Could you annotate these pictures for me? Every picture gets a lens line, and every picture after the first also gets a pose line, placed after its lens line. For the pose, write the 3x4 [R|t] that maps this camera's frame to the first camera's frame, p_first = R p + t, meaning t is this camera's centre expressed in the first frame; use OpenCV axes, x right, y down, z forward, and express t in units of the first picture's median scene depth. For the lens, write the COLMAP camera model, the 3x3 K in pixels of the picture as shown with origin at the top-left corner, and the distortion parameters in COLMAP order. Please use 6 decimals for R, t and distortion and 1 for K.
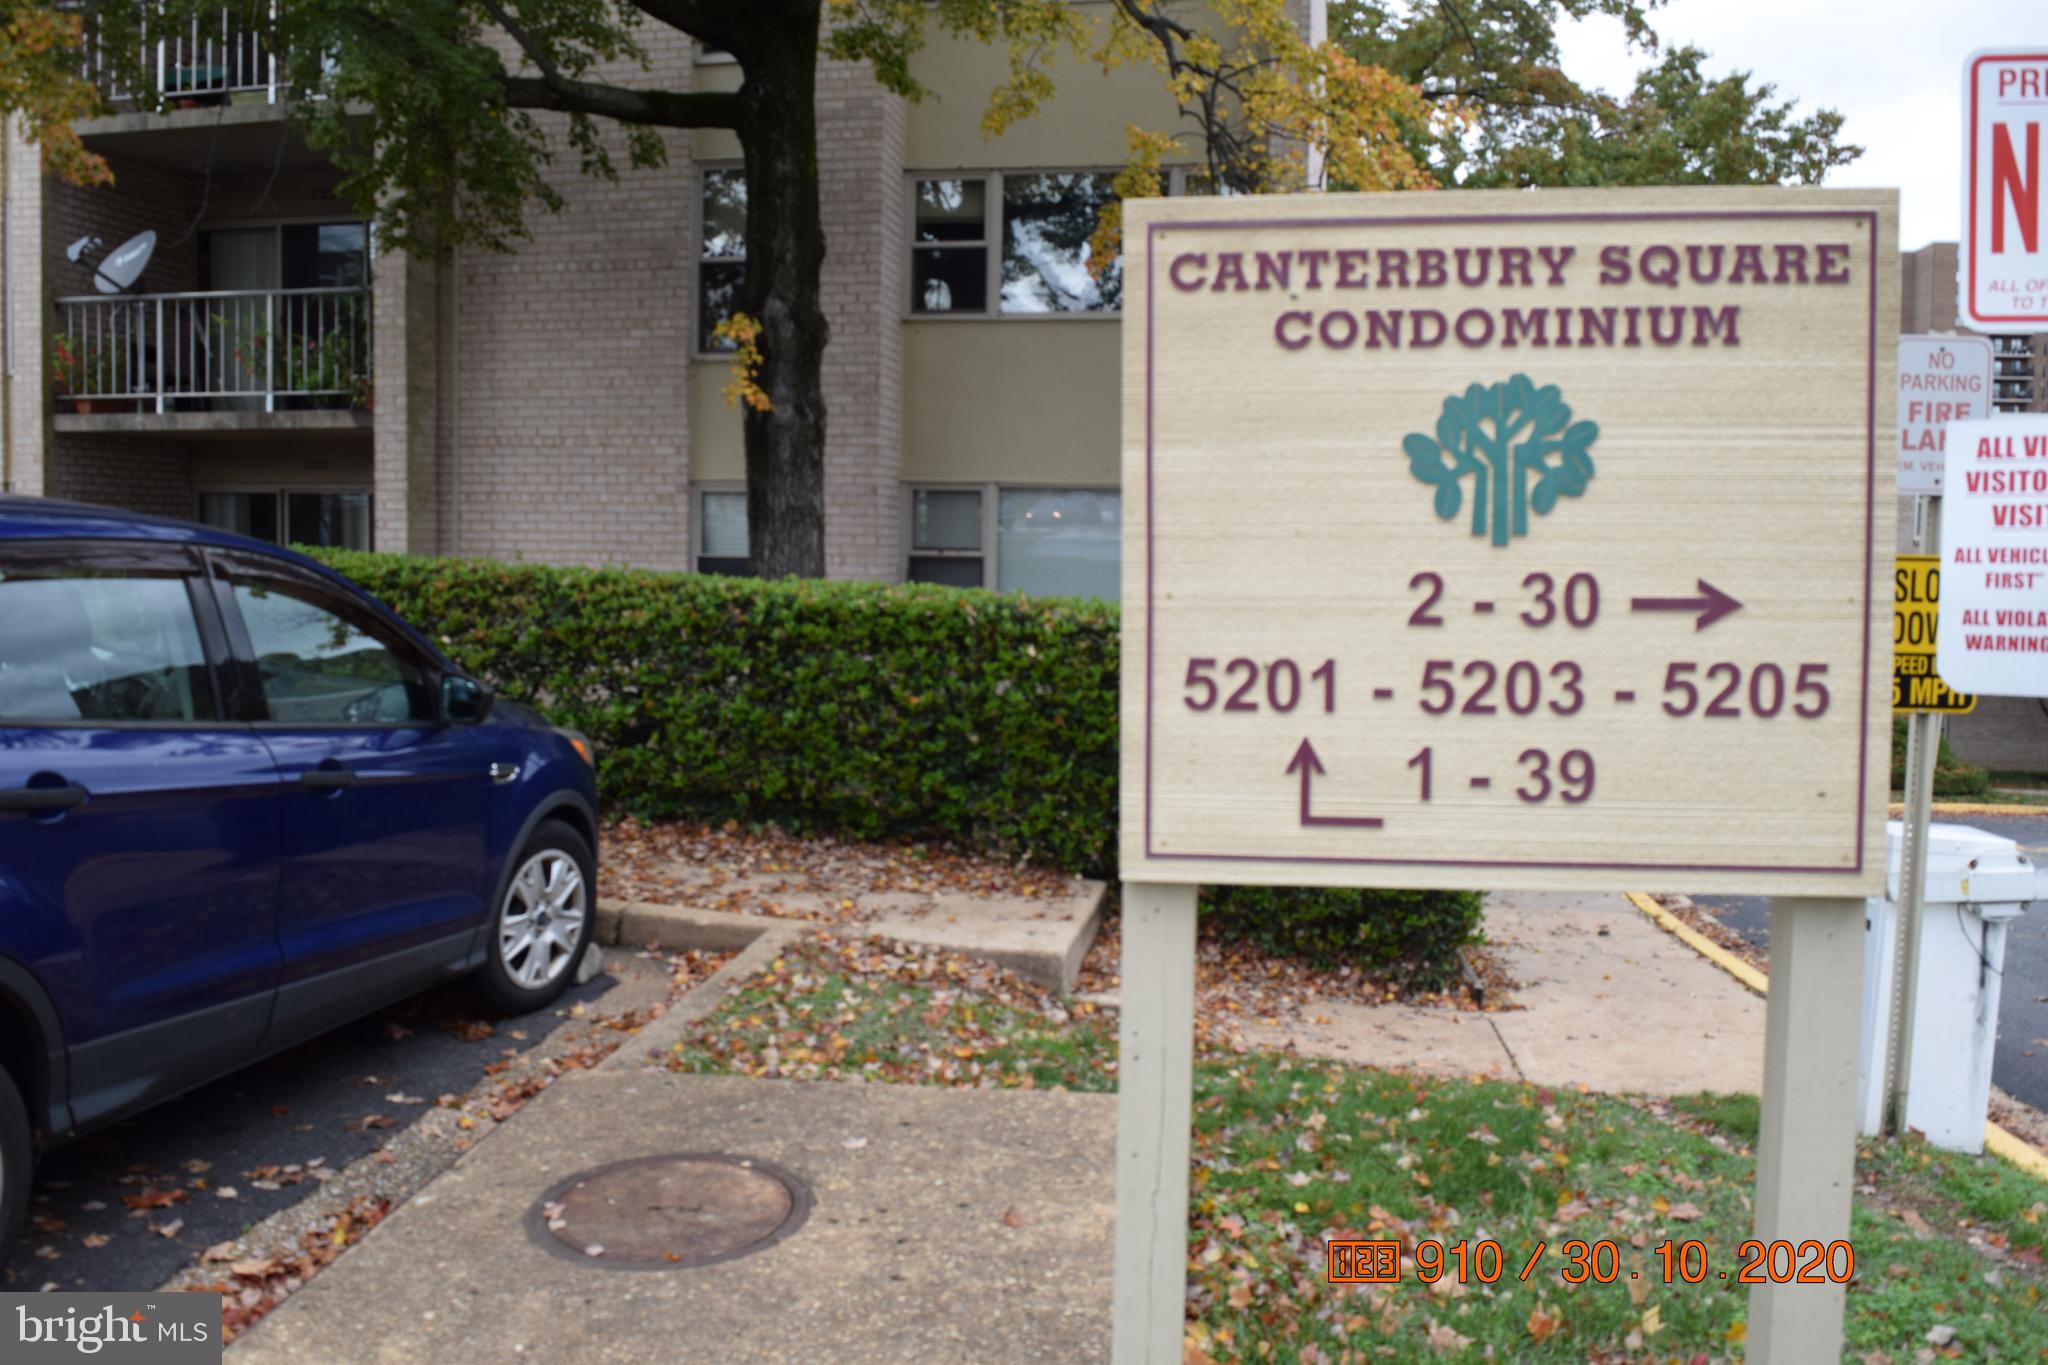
lens RADIAL K [[1574.8, 0, 1024.0], [0, 1574.8, 682.5], [0, 0, 1]] dist [-0.093295, 0.009506]
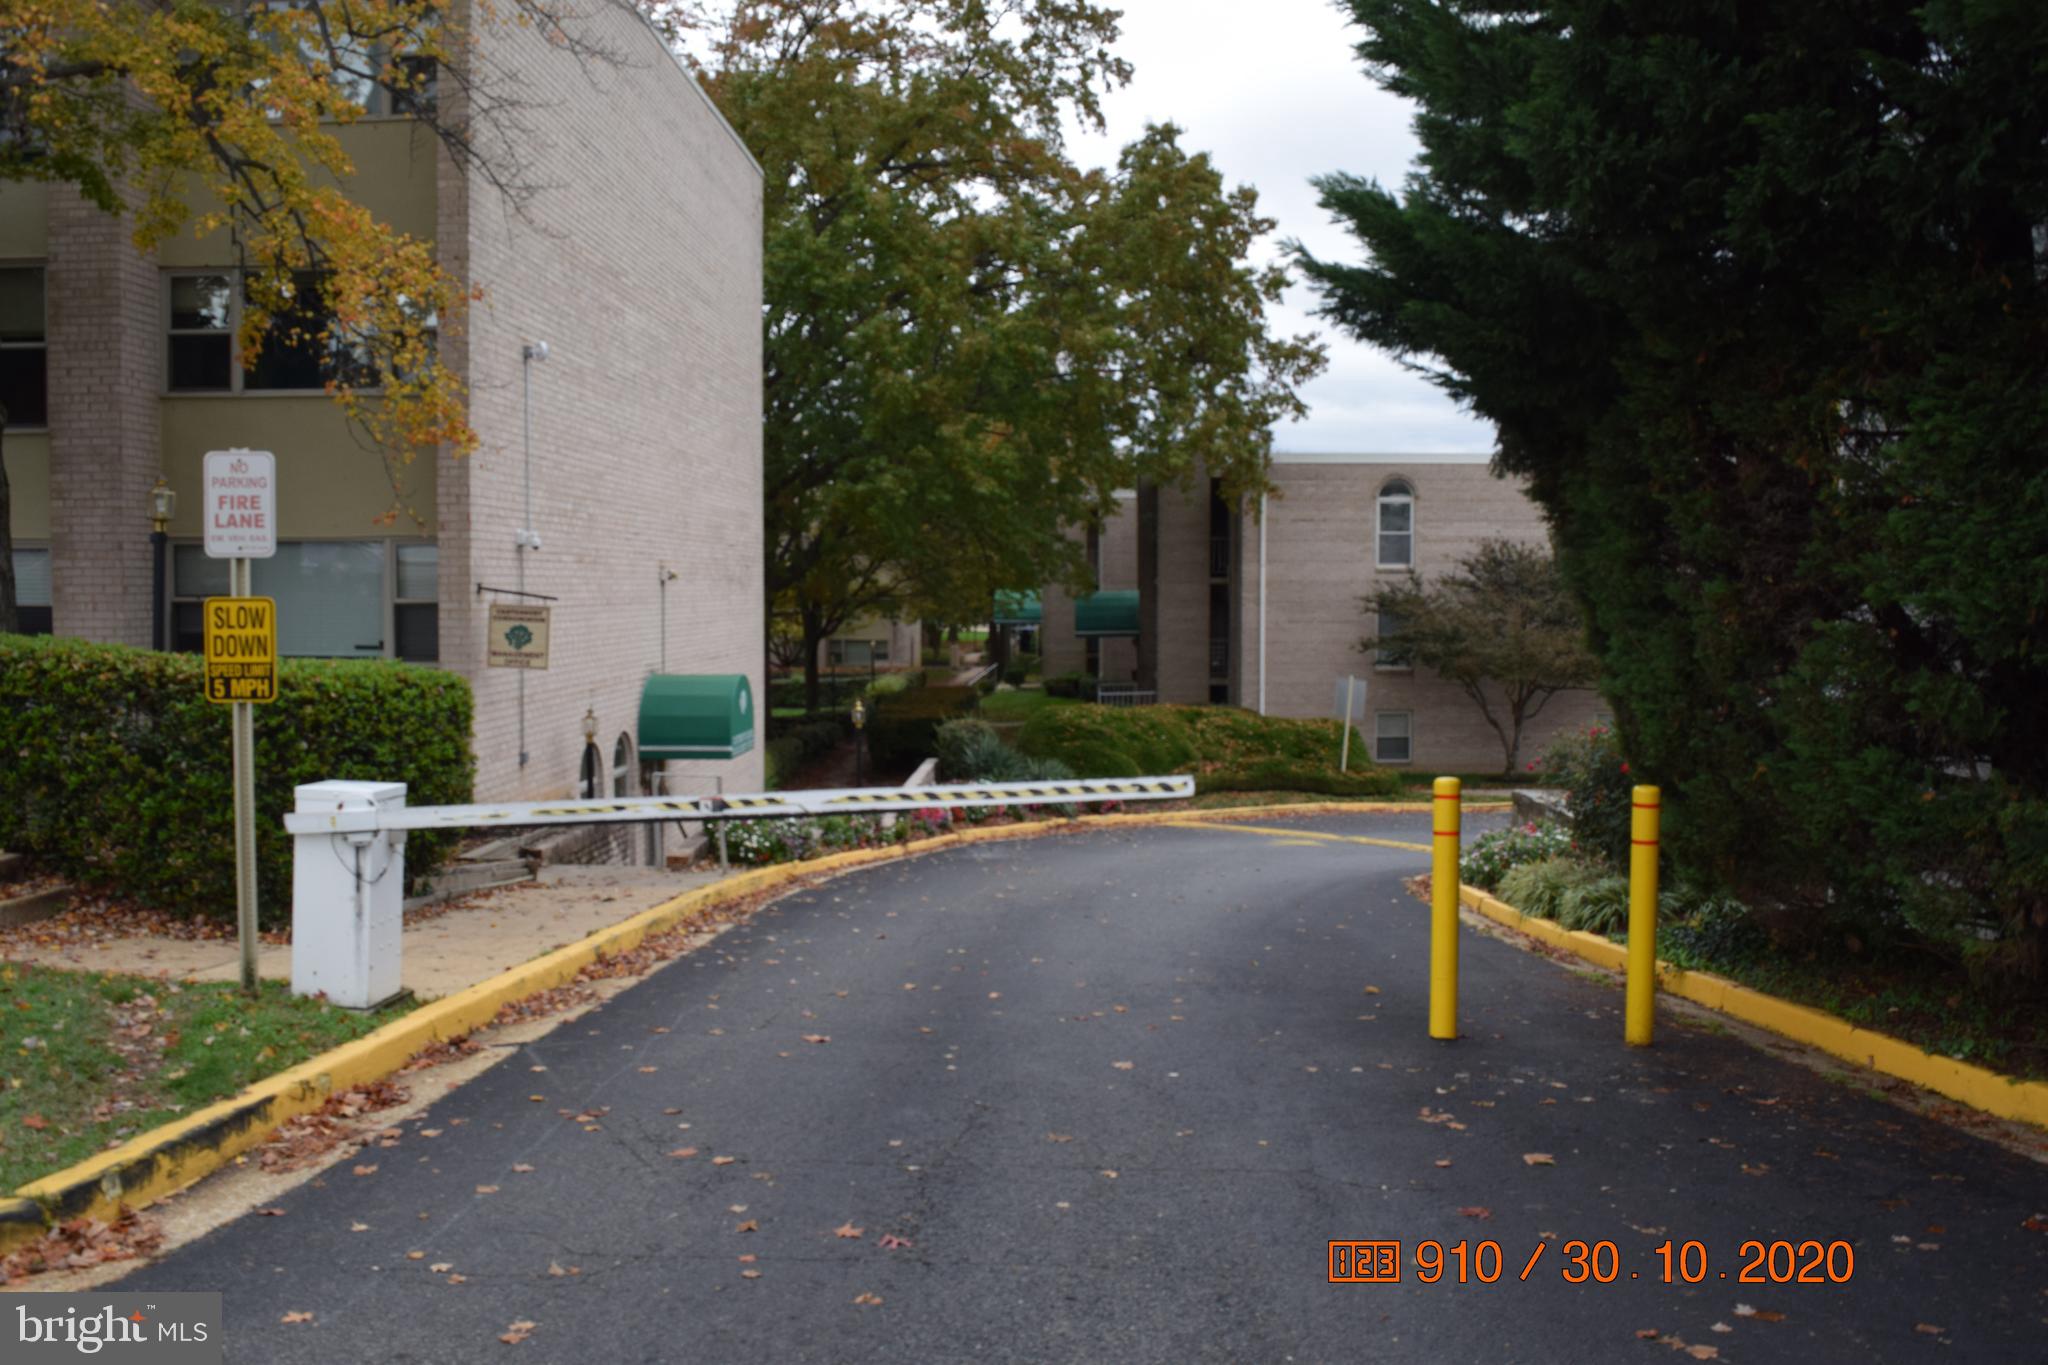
lens RADIAL K [[1574.8, 0, 1024.0], [0, 1574.8, 682.5], [0, 0, 1]] dist [-0.093295, 0.009506]
pose [[0.986213, -0.021131, 0.164124, 0.362547], [0.024870, 0.999475, -0.020760, 0.016846], [-0.163599, 0.024555, 0.986221, -0.203146]]
